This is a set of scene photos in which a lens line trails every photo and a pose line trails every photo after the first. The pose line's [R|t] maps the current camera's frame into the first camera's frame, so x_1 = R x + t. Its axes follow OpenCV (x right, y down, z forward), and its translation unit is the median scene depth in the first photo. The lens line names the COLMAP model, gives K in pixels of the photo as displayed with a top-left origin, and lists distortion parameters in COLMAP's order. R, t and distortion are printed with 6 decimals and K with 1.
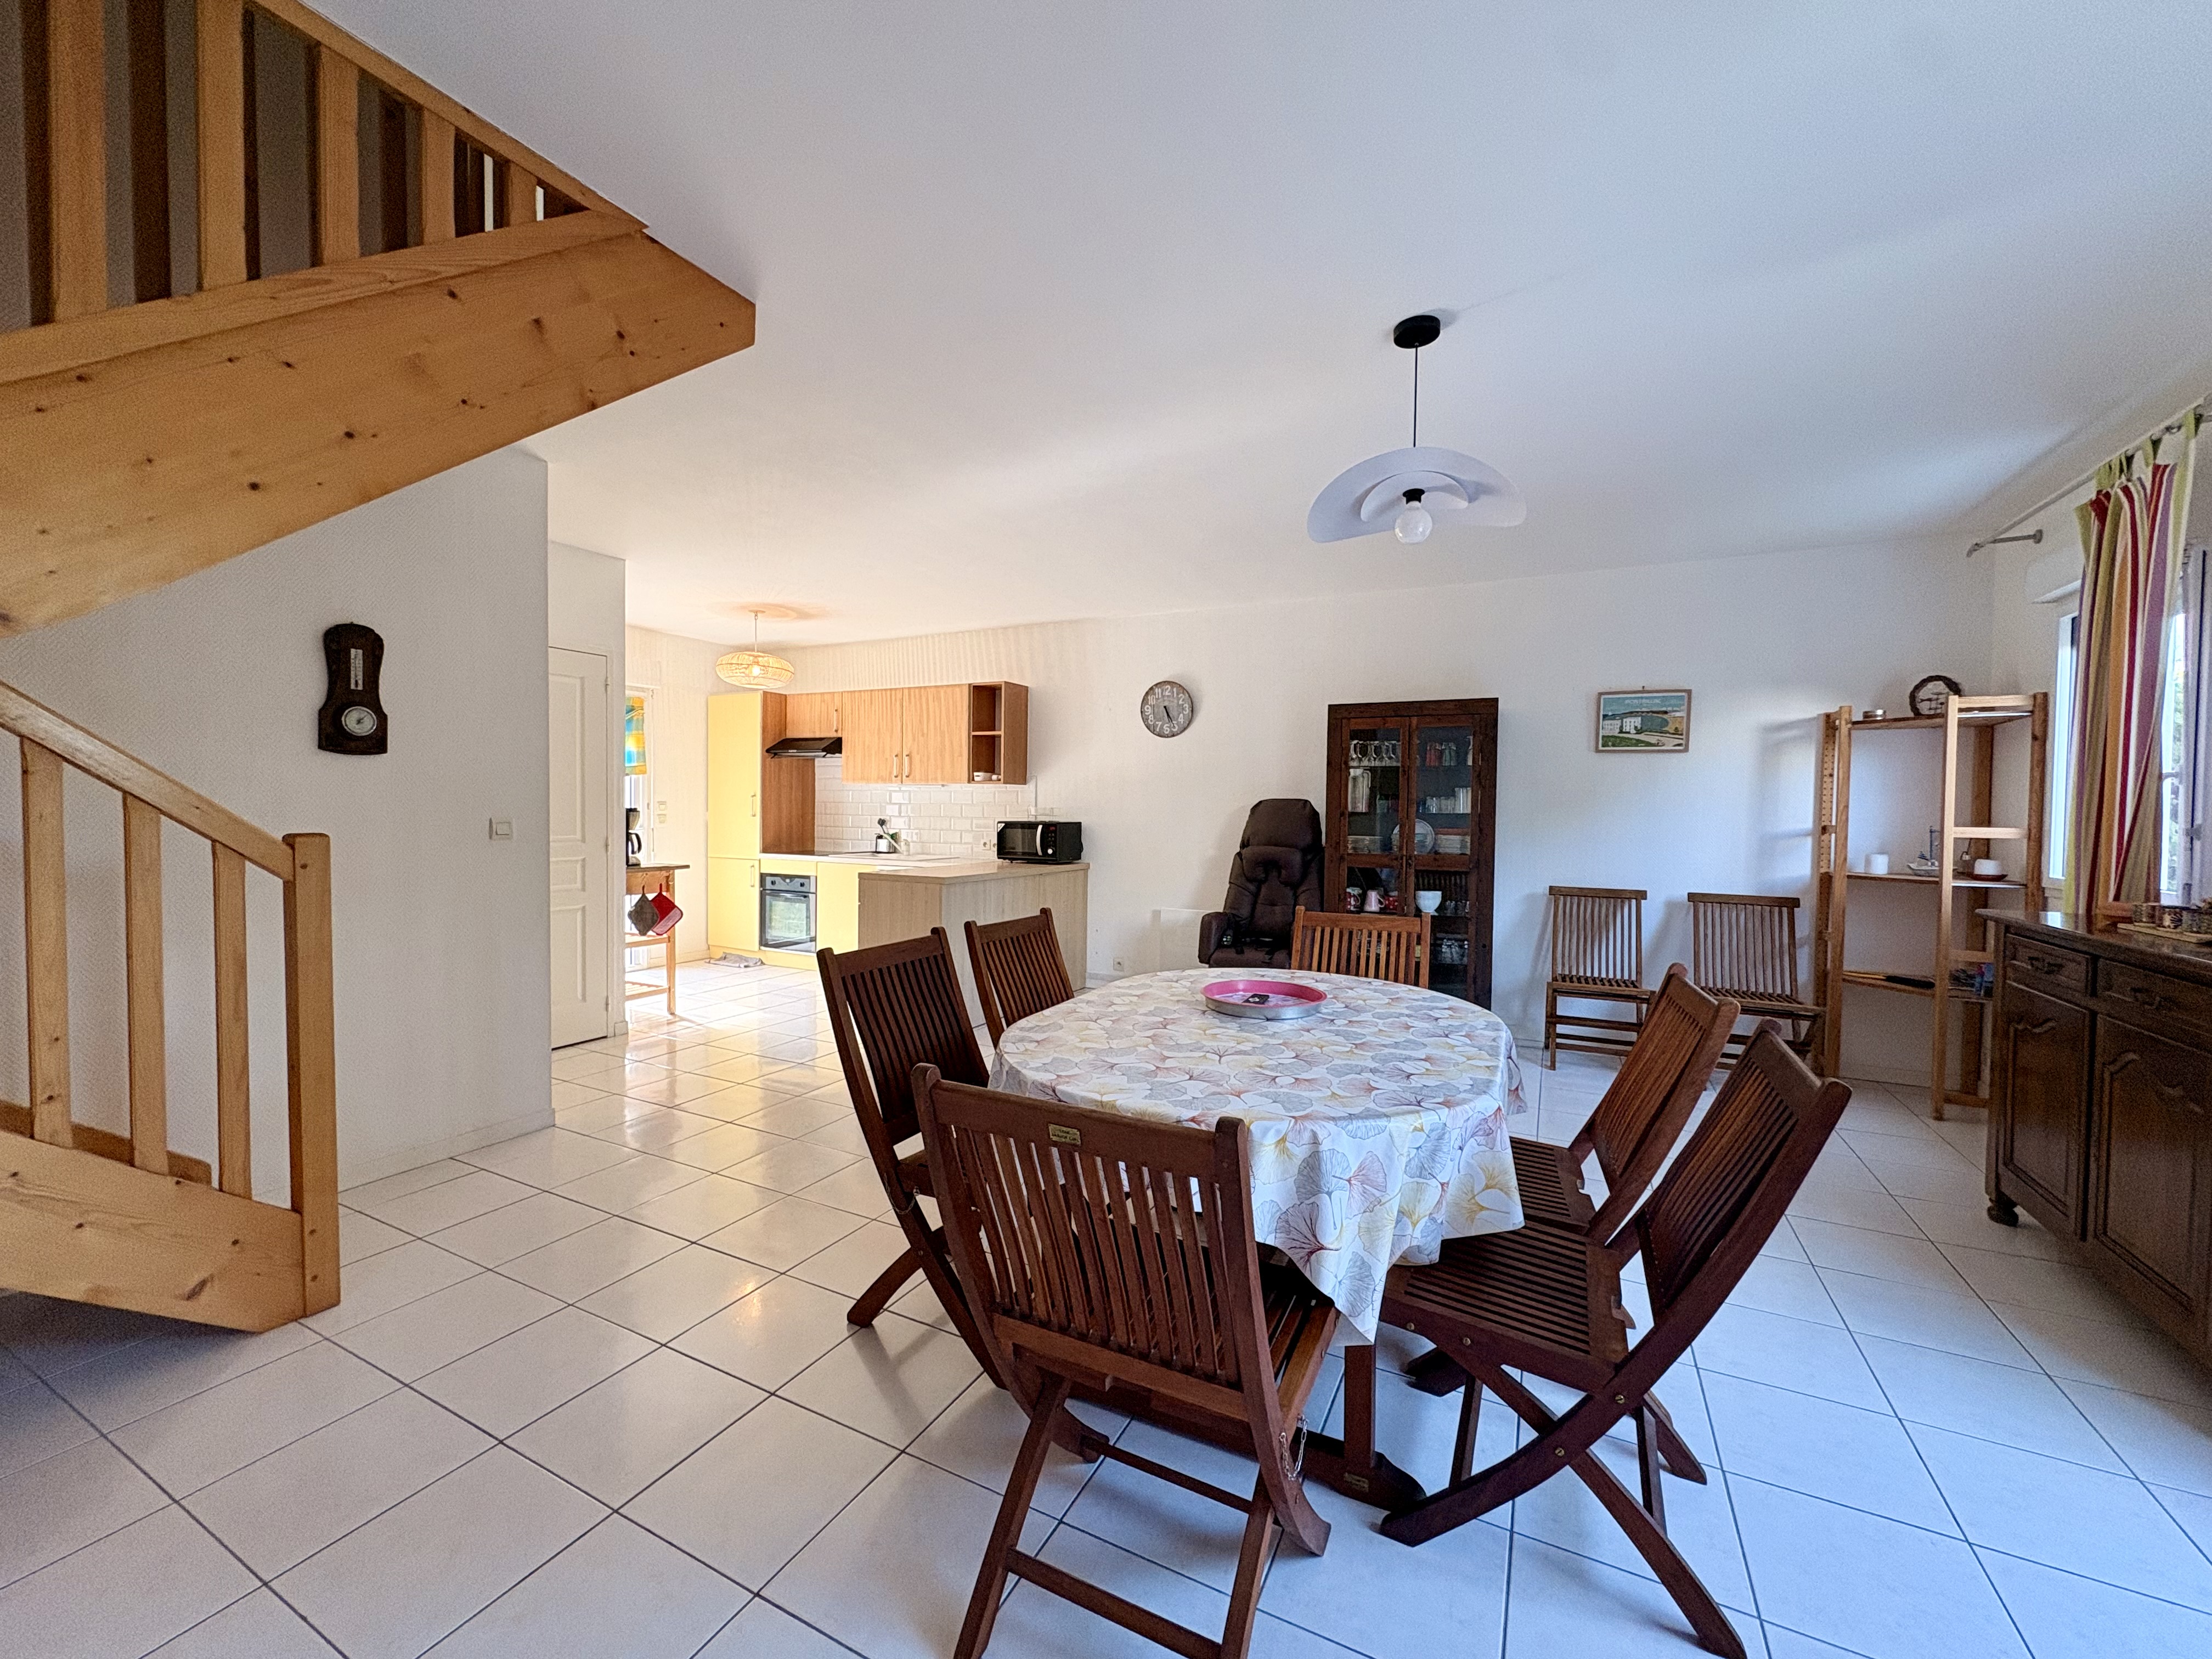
lens RADIAL K [[884.1, 0, 1090.2], [0, 884.1, 811.3], [0, 0, 1]] dist [0.002391, 0.000815]
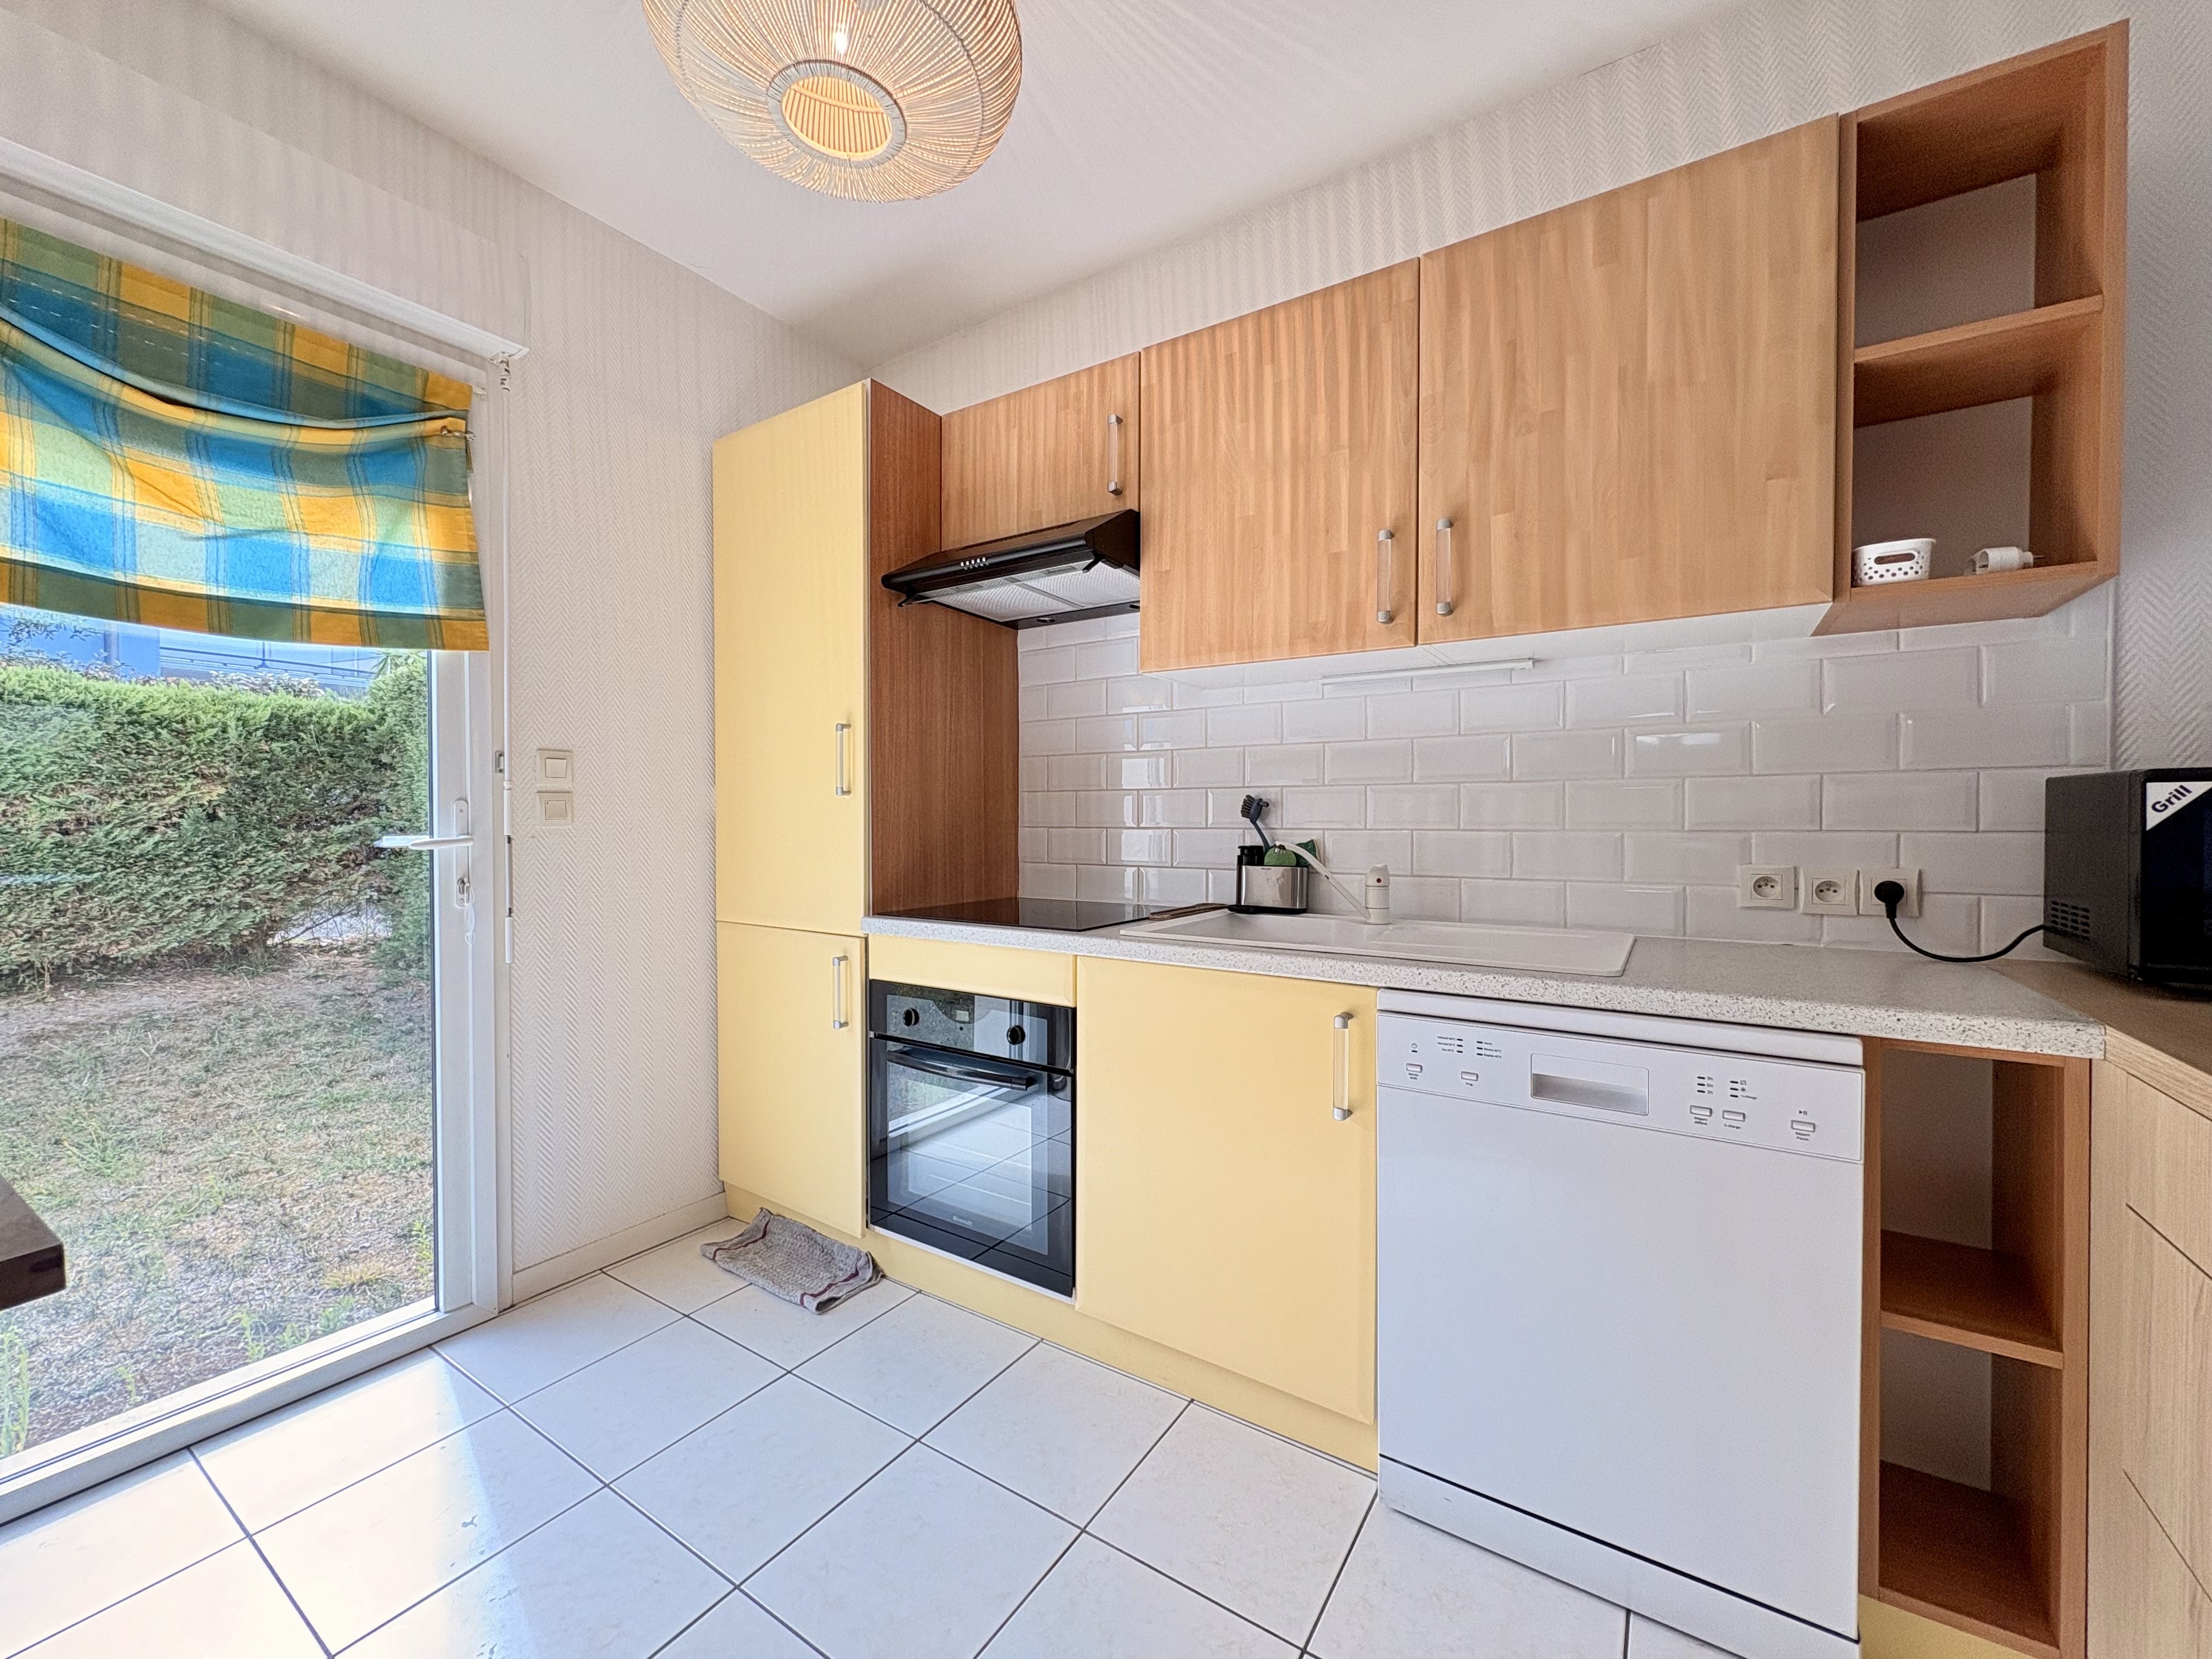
lens RADIAL K [[884.1, 0, 1117.5], [0, 884.1, 831.0], [0, 0, 1]] dist [0.002391, 0.000815]
pose [[0.995622, -0.012073, -0.092685, -0.289141], [0.012819, 0.999890, 0.007457, 0.019759], [0.092585, -0.008612, 0.995668, 0.787788]]
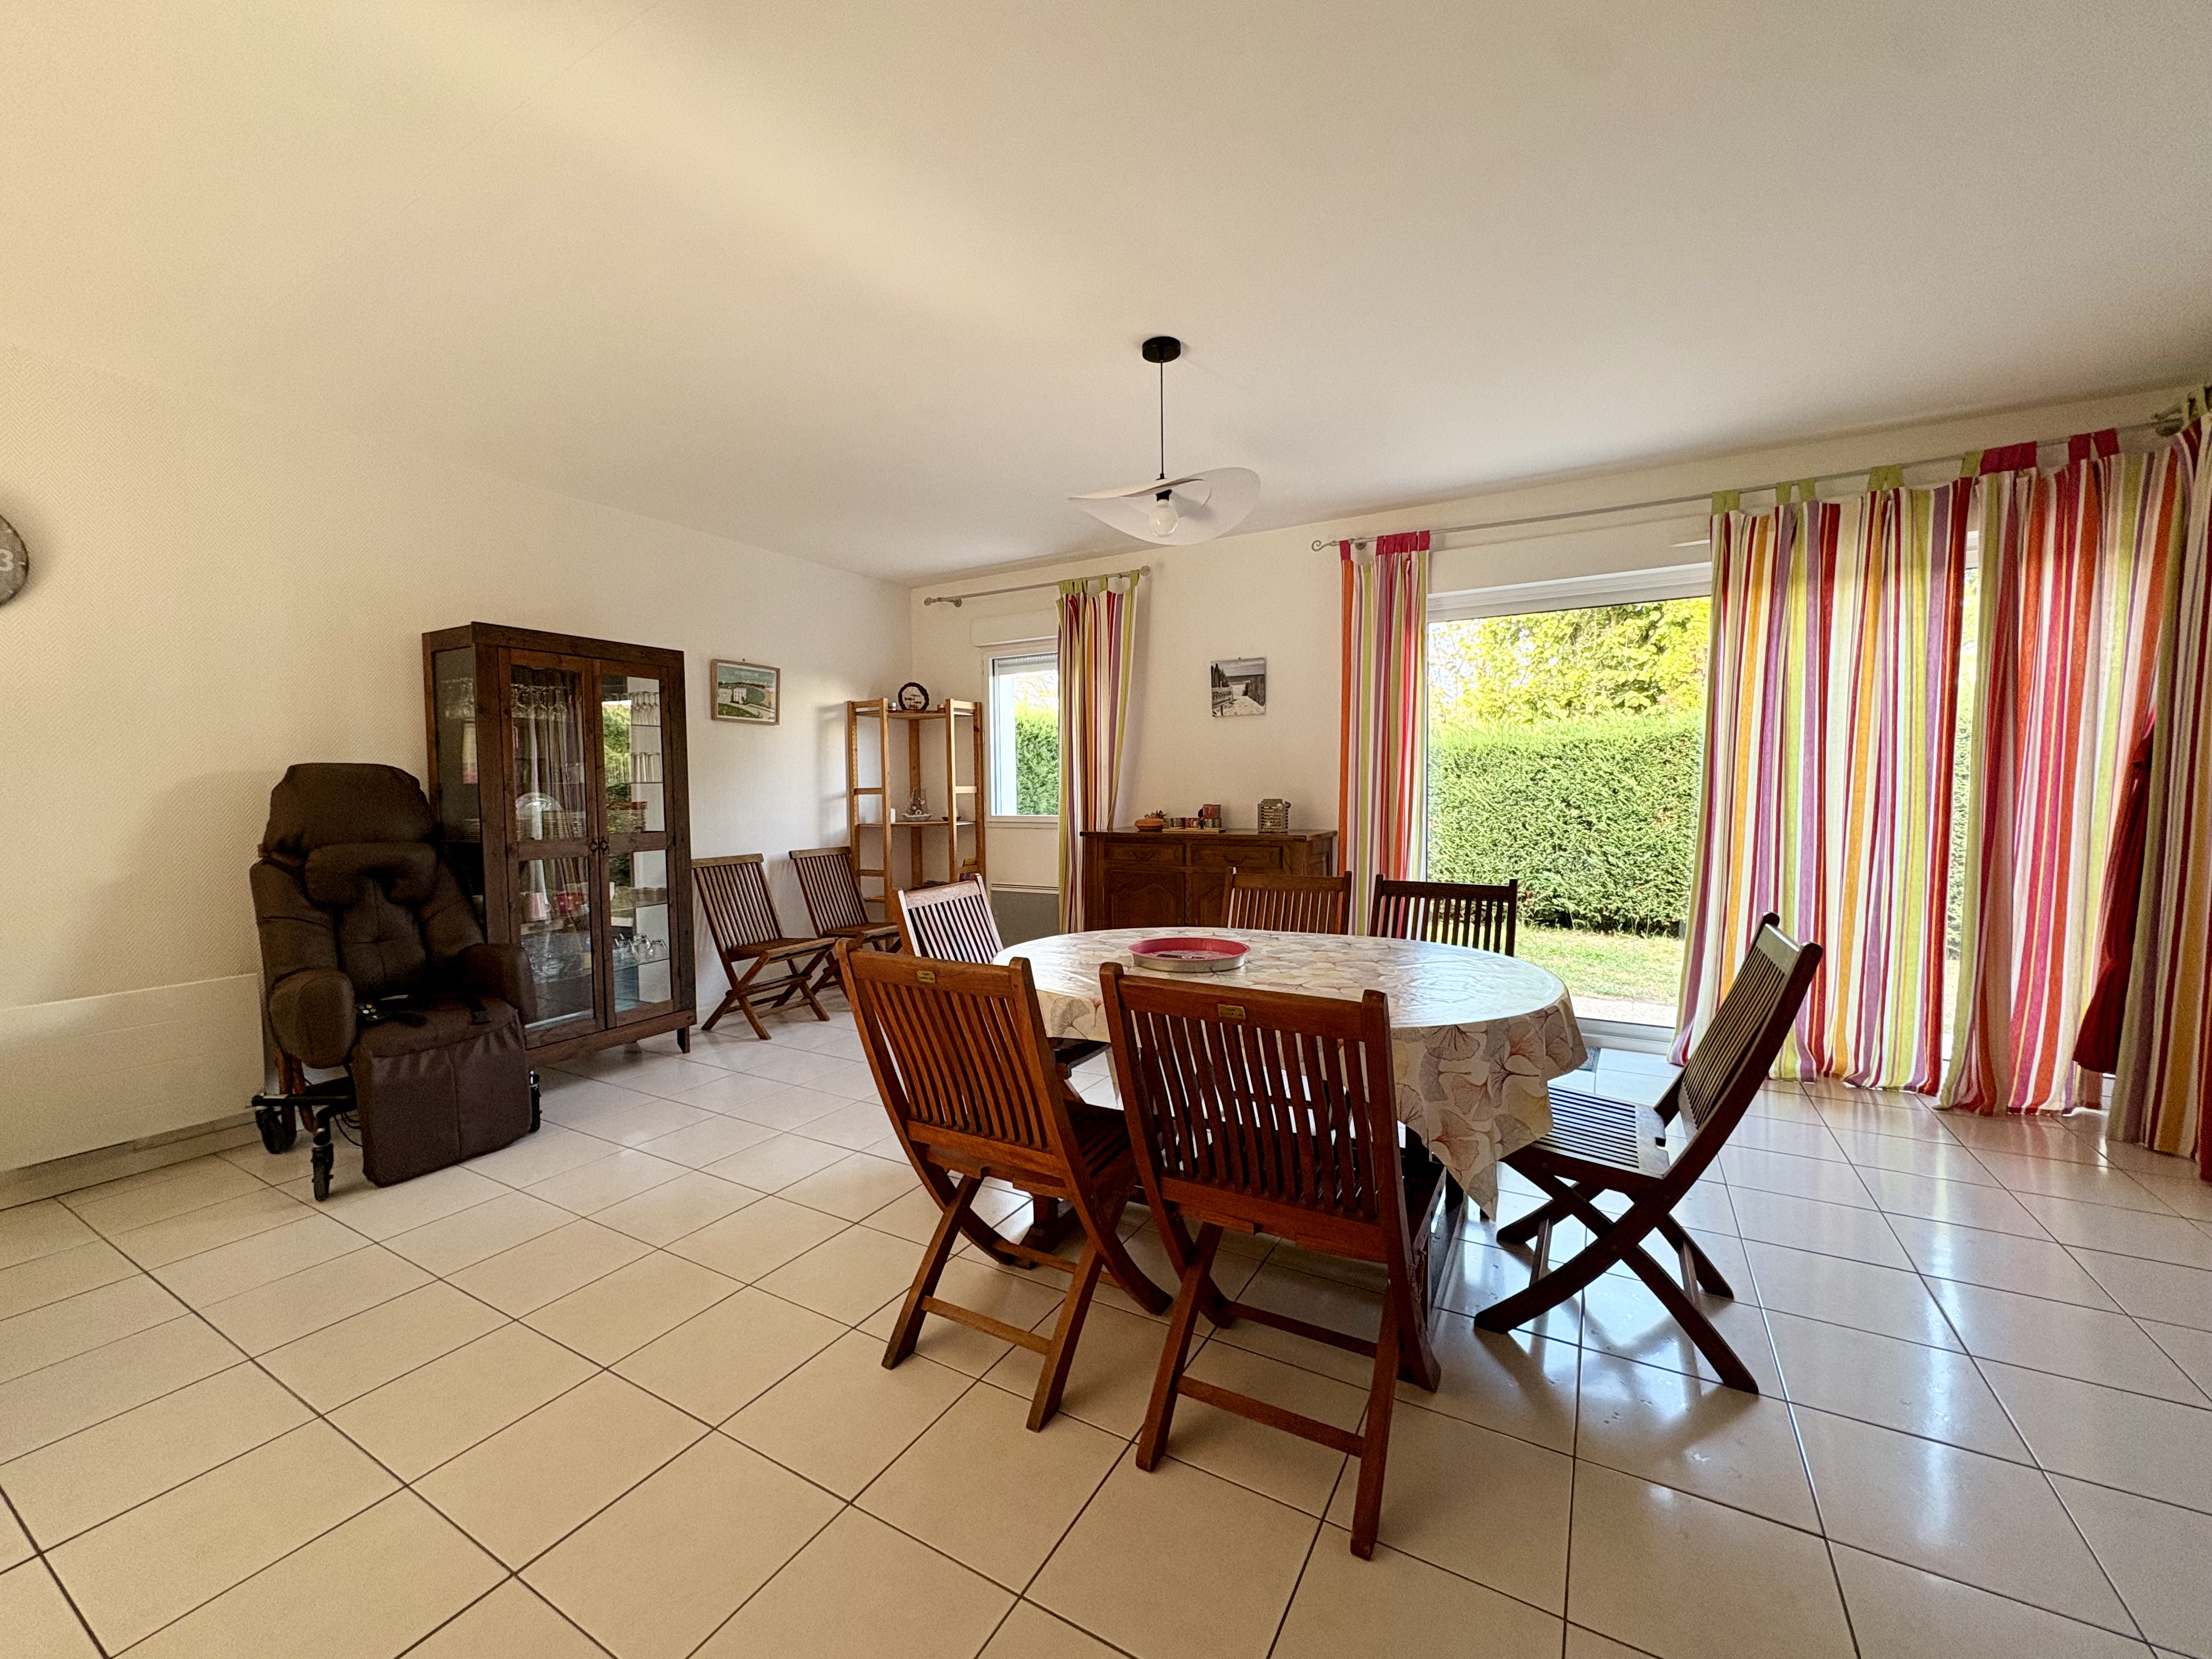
lens RADIAL K [[884.1, 0, 1097.5], [0, 884.1, 843.3], [0, 0, 1]] dist [0.002391, 0.000815]
pose [[0.045401, -0.078691, 0.995865, -0.307743], [0.015159, 0.996832, 0.078076, -0.000093], [-0.998854, 0.011552, 0.046450, 0.407398]]
